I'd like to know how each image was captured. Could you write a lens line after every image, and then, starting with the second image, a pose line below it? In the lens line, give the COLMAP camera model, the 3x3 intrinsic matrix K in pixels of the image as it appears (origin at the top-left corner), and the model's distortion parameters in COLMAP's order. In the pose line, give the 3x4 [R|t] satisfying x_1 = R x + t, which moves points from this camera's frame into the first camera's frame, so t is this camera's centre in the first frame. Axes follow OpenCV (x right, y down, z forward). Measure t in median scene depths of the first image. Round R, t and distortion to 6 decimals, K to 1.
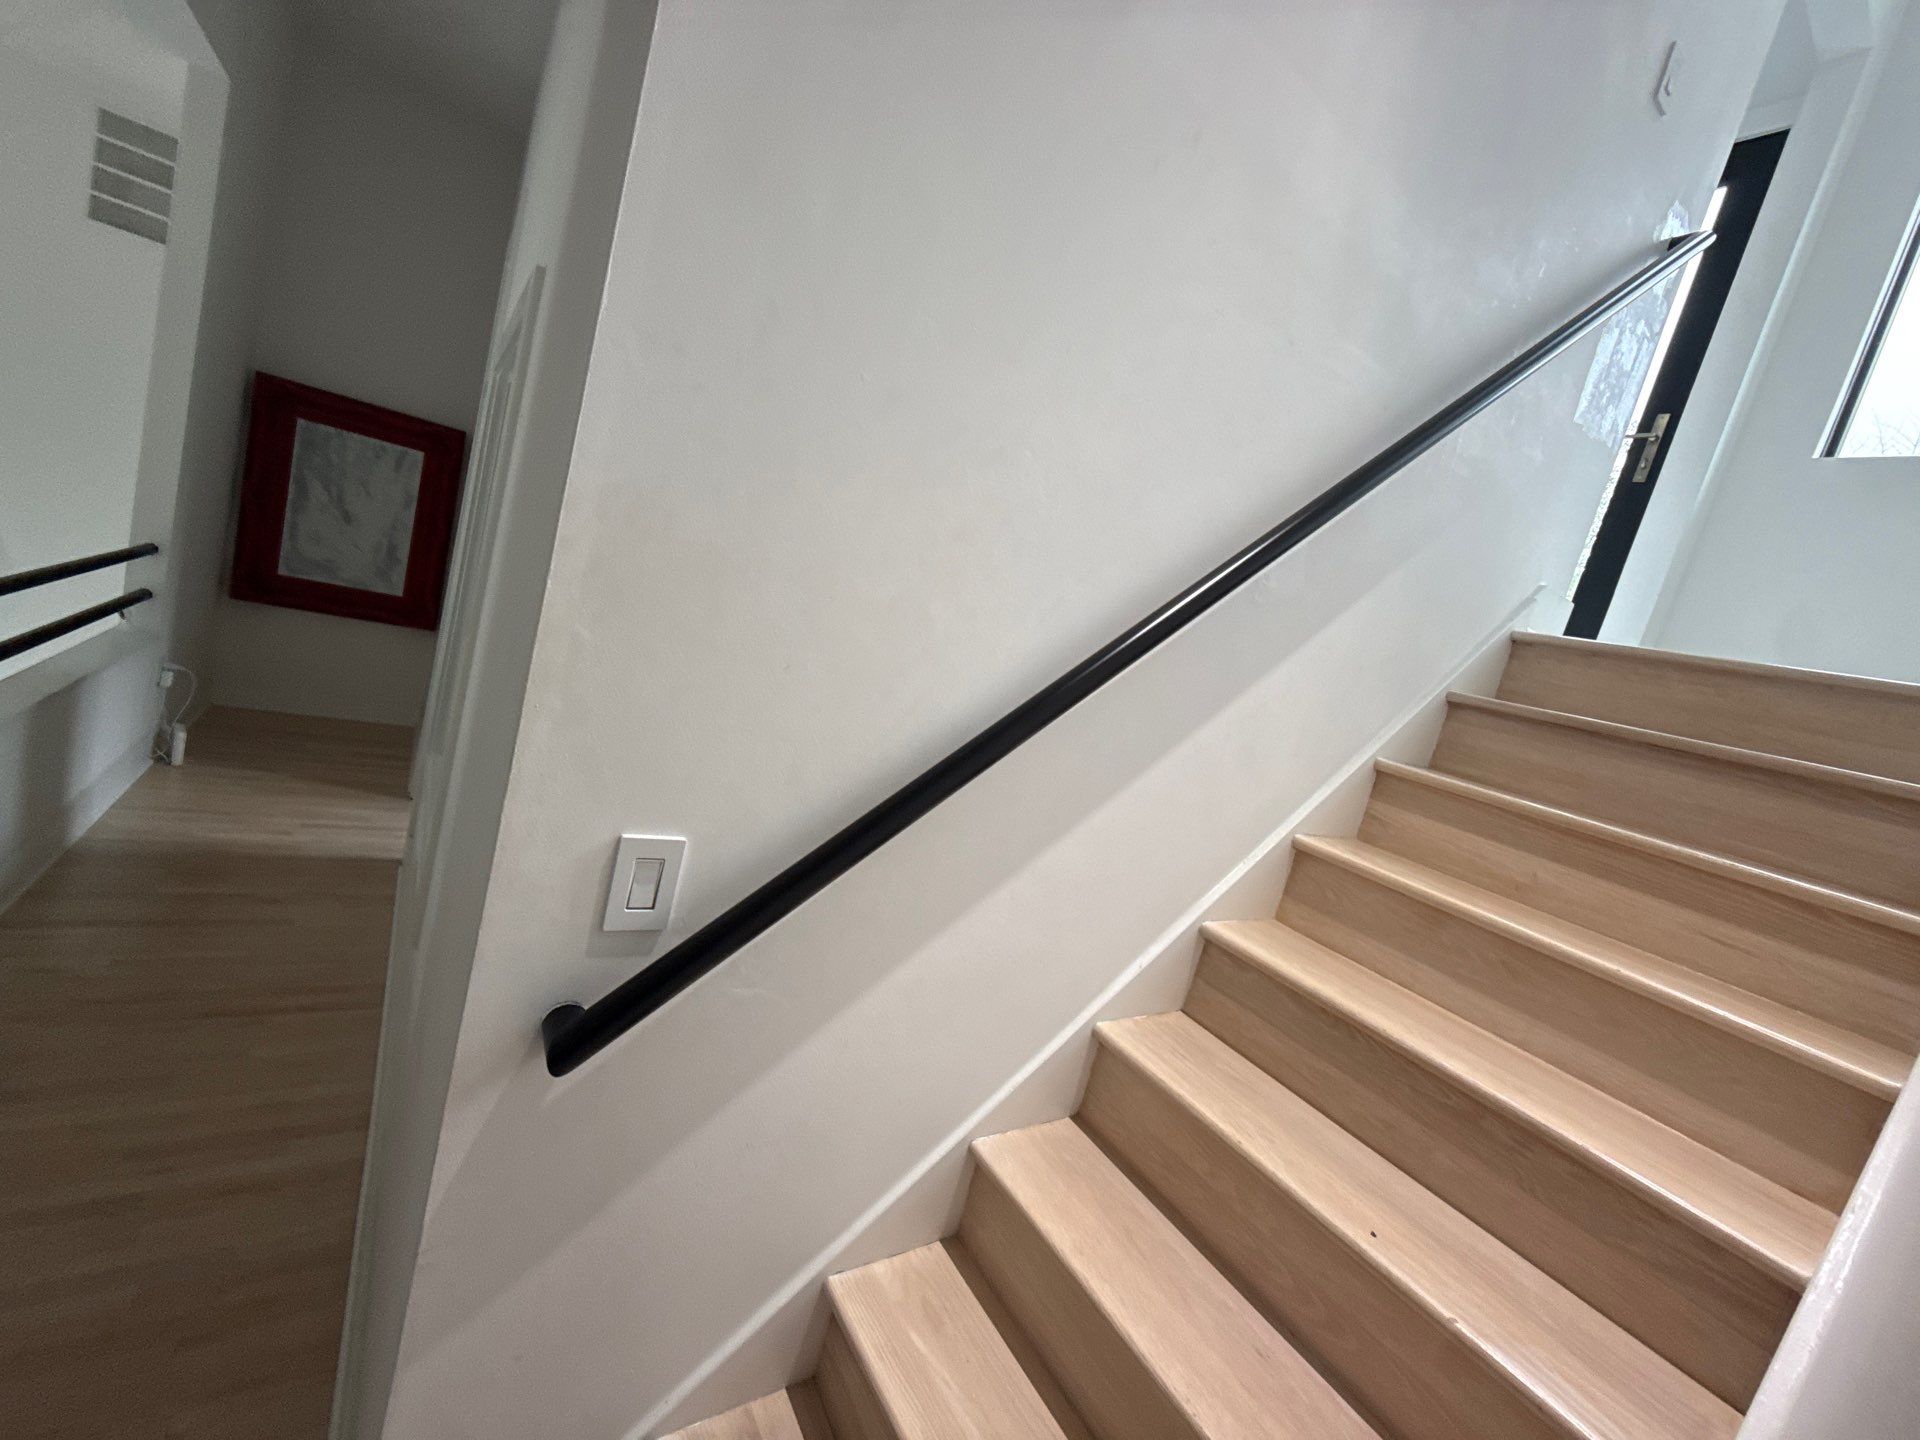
lens RADIAL K [[767.9, 0, 956.5], [0, 767.9, 719.8], [0, 0, 1]] dist [0.000139, -0.000010]
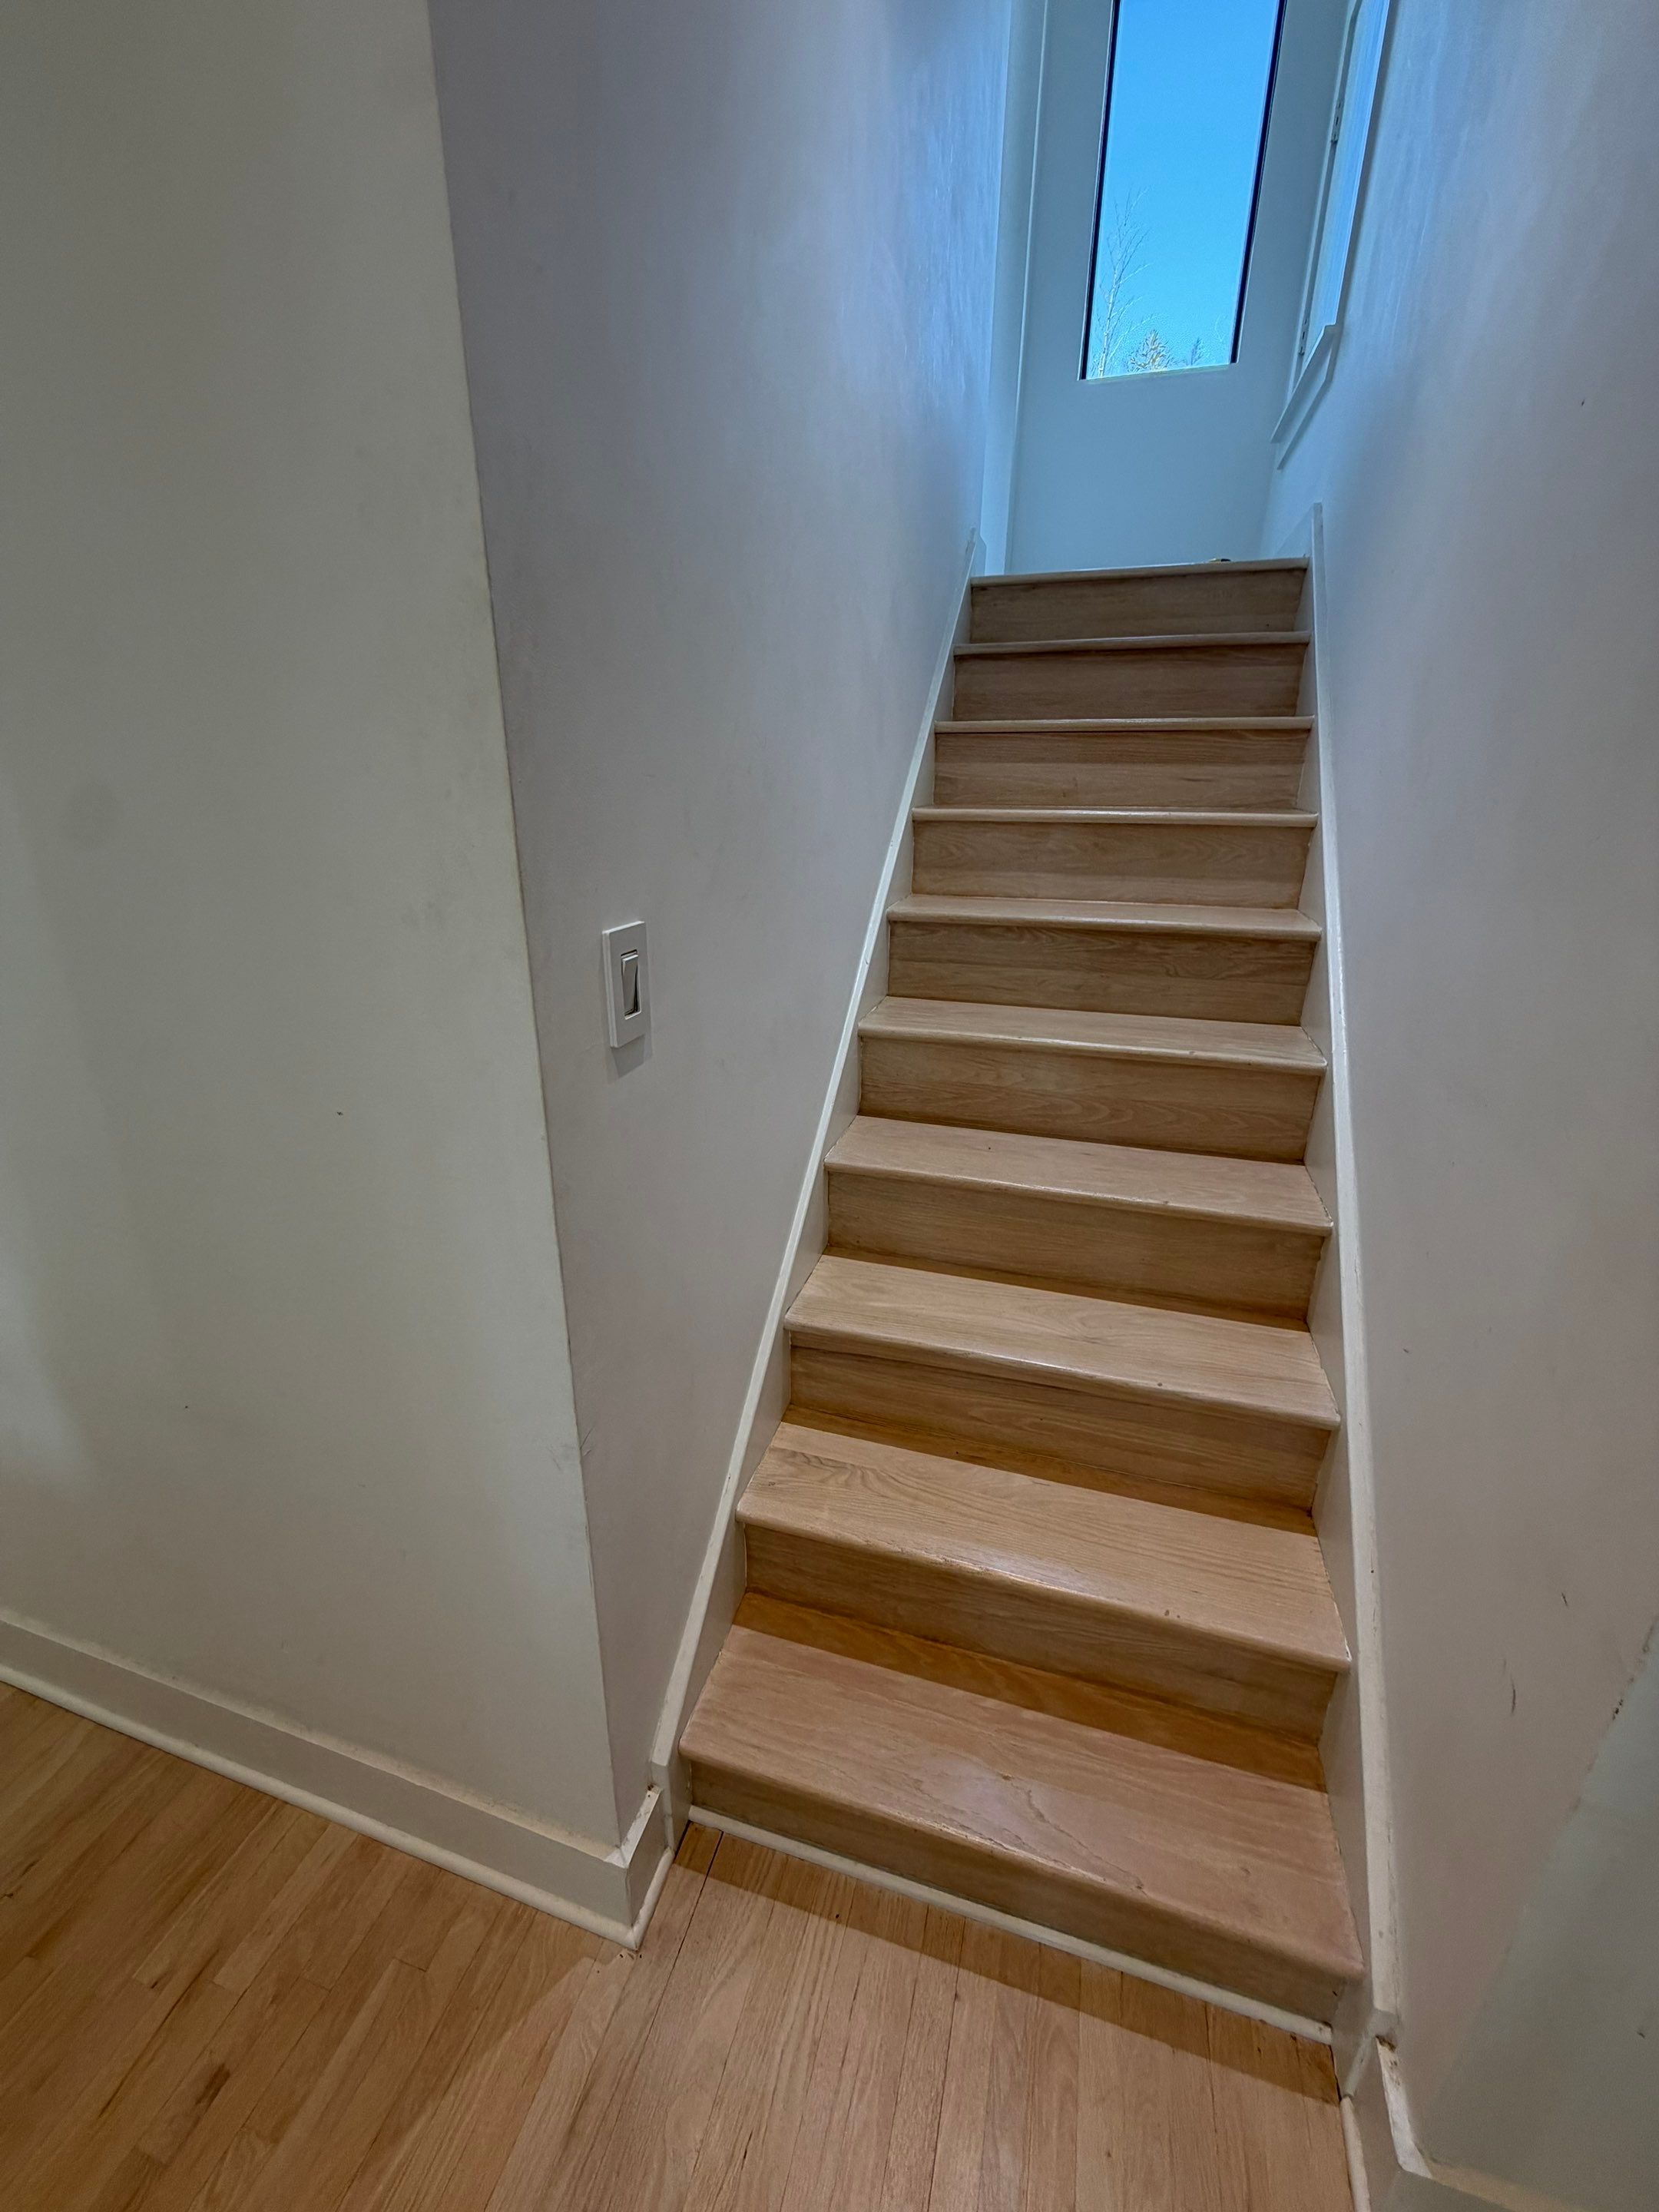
lens RADIAL K [[884.7, 0, 827.0], [0, 884.7, 1104.1], [0, 0, 1]] dist [0.000139, -0.000010]
pose [[0.747657, -0.444586, 0.493308, -0.555849], [0.271863, 0.882648, 0.383437, 0.009179], [-0.605888, -0.152567, 0.780784, 0.047779]]
